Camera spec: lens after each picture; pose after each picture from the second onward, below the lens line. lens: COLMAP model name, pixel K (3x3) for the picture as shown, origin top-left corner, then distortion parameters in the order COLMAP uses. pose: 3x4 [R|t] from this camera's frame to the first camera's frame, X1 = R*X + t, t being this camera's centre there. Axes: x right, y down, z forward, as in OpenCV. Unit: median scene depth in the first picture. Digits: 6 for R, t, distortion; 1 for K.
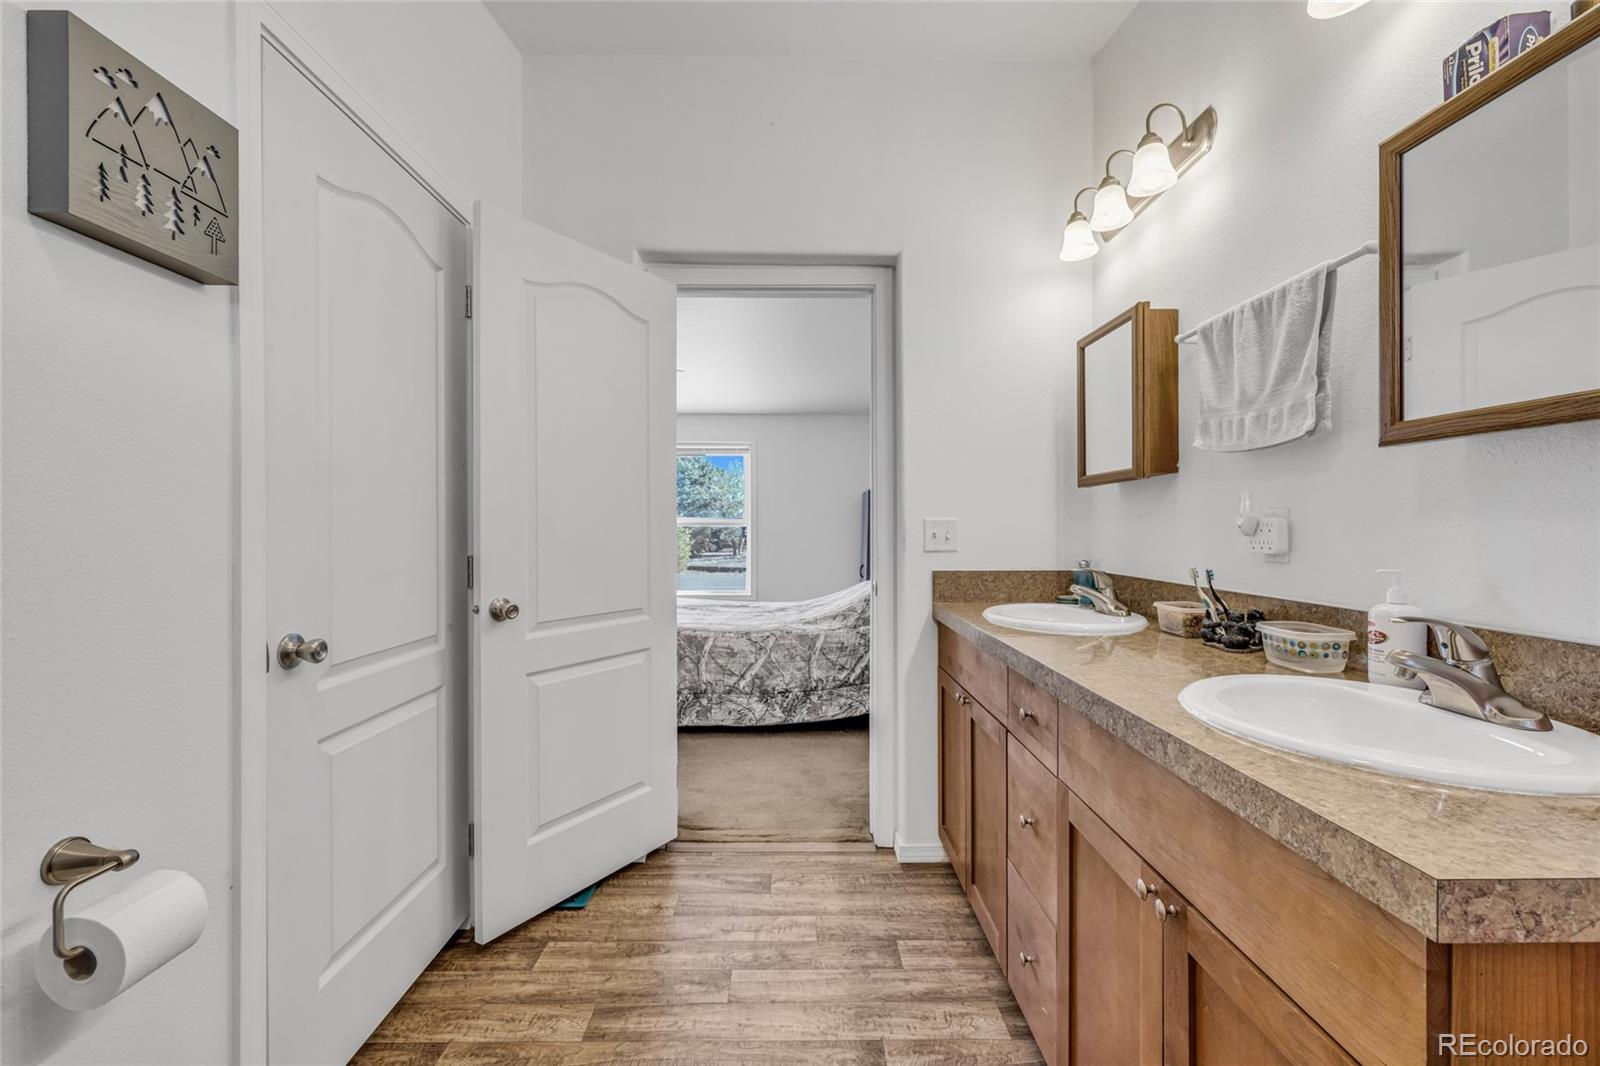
lens RADIAL K [[675.8, 0, 795.0], [0, 675.8, 530.5], [0, 0, 1]] dist [0.000152, 0.000020]
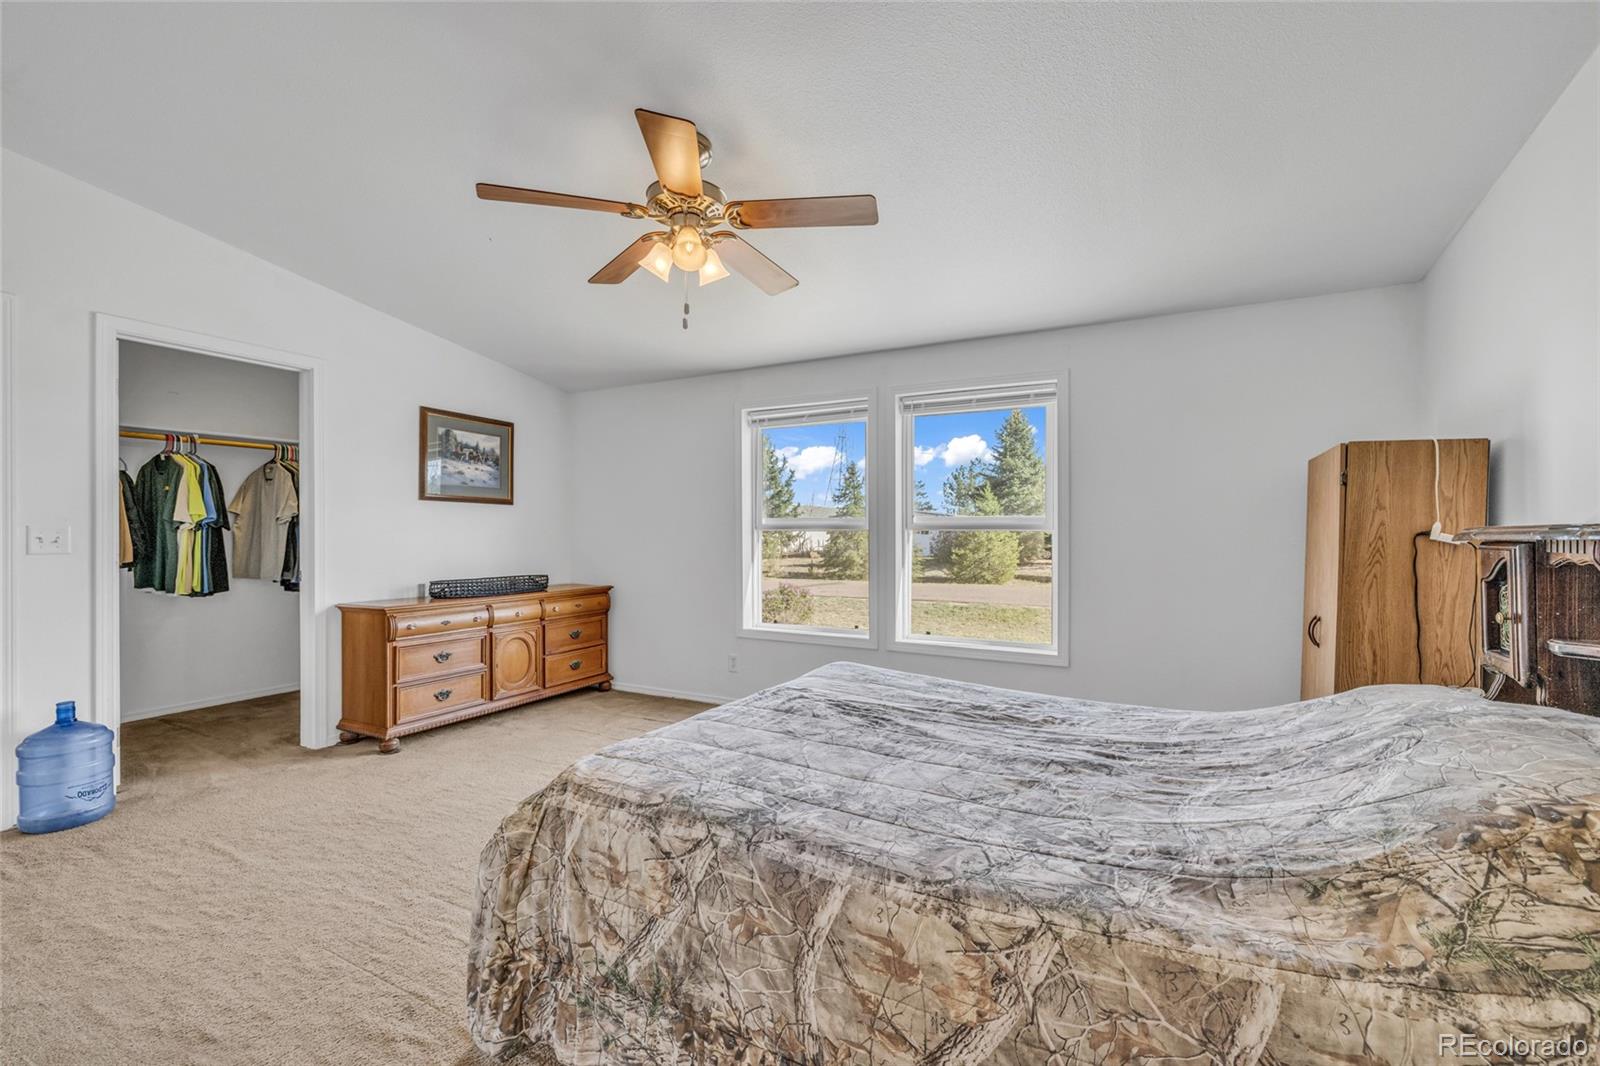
lens RADIAL K [[675.8, 0, 795.0], [0, 675.8, 530.5], [0, 0, 1]] dist [0.000152, 0.000020]
pose [[0.884553, -0.000385, -0.466440, 0.003788], [-0.002490, 0.999982, -0.005548, -0.004960], [0.466434, 0.006069, 0.884535, 0.705247]]
